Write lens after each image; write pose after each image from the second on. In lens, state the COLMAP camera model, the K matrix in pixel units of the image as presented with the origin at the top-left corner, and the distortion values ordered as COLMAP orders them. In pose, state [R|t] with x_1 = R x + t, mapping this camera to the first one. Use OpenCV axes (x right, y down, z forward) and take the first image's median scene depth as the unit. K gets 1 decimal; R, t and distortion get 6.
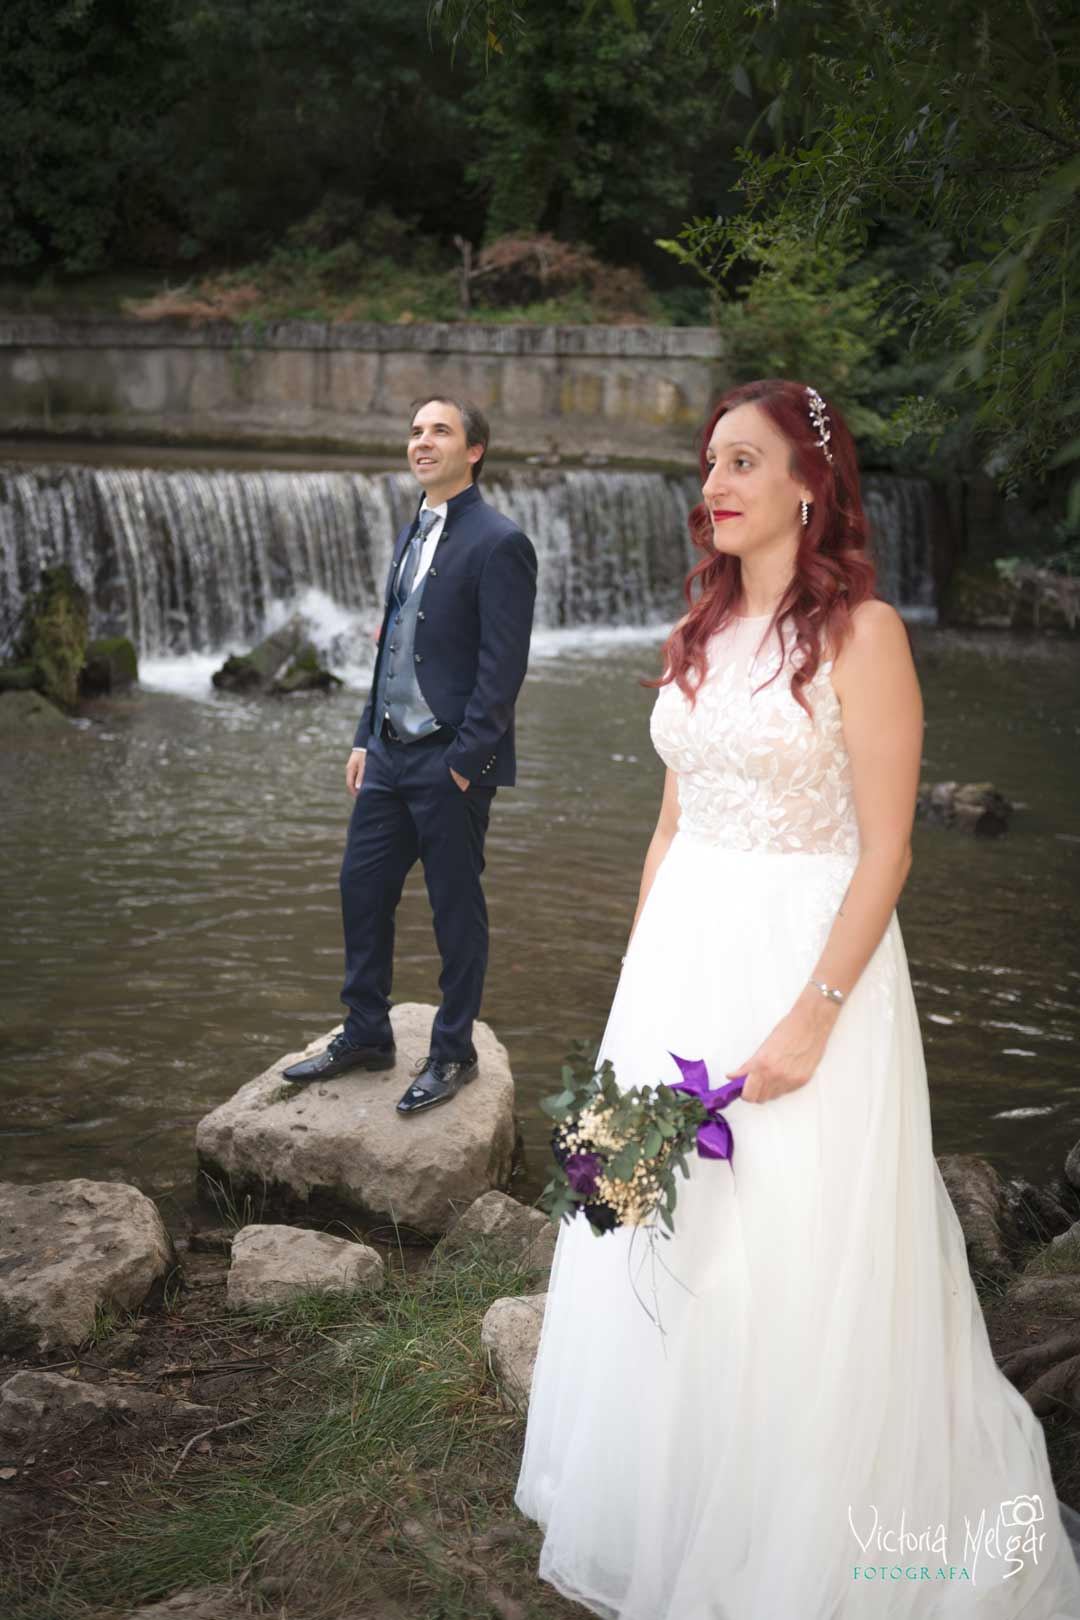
lens RADIAL K [[2020.1, 0, 540.0], [0, 2020.1, 810.0], [0, 0, 1]] dist [0.077717, 0.006116]
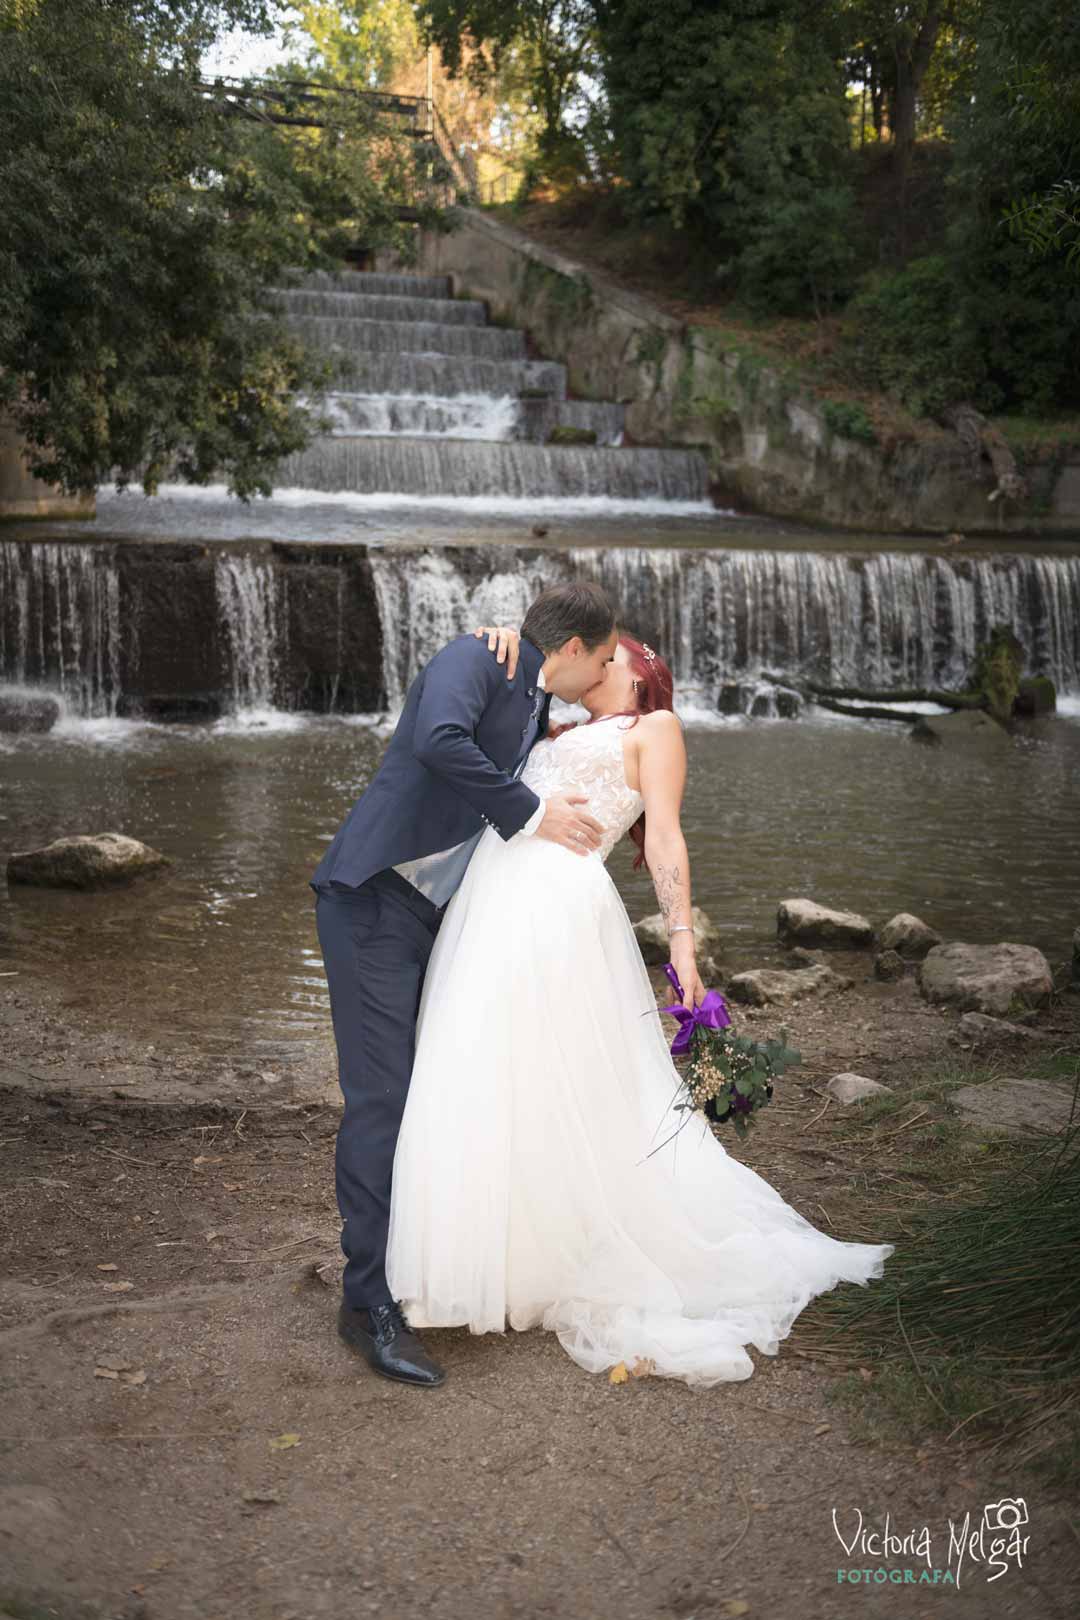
lens RADIAL K [[1692.6, 0, 540.0], [0, 1692.6, 810.0], [0, 0, 1]] dist [0.006455, 0.002063]
pose [[0.881626, 0.062824, -0.467749, 0.034321], [-0.073237, 0.997306, -0.004089, 0.034487], [0.466232, 0.037862, 0.883852, -0.172342]]
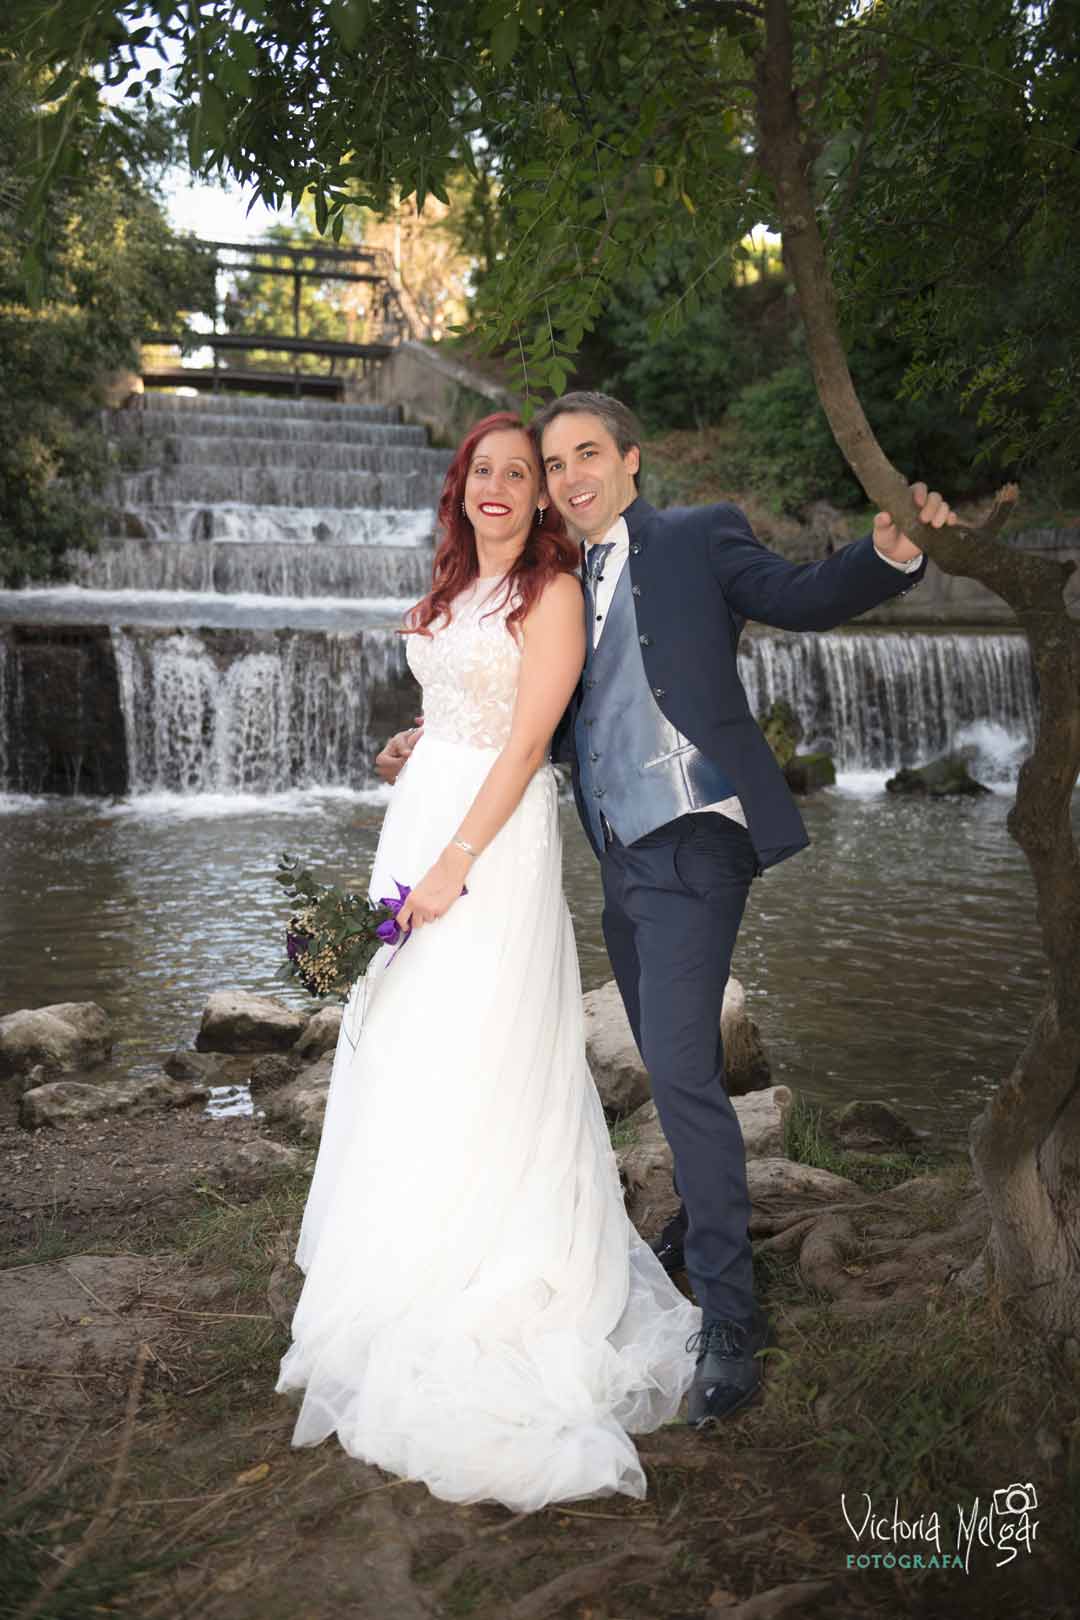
lens RADIAL K [[1506.4, 0, 540.0], [0, 1506.4, 810.0], [0, 0, 1]] dist [0.001758, 0.001101]
pose [[0.869642, 0.028777, -0.492844, 0.132219], [-0.065313, 0.996231, -0.057077, 0.023366], [0.489344, 0.081826, 0.868244, 0.032200]]
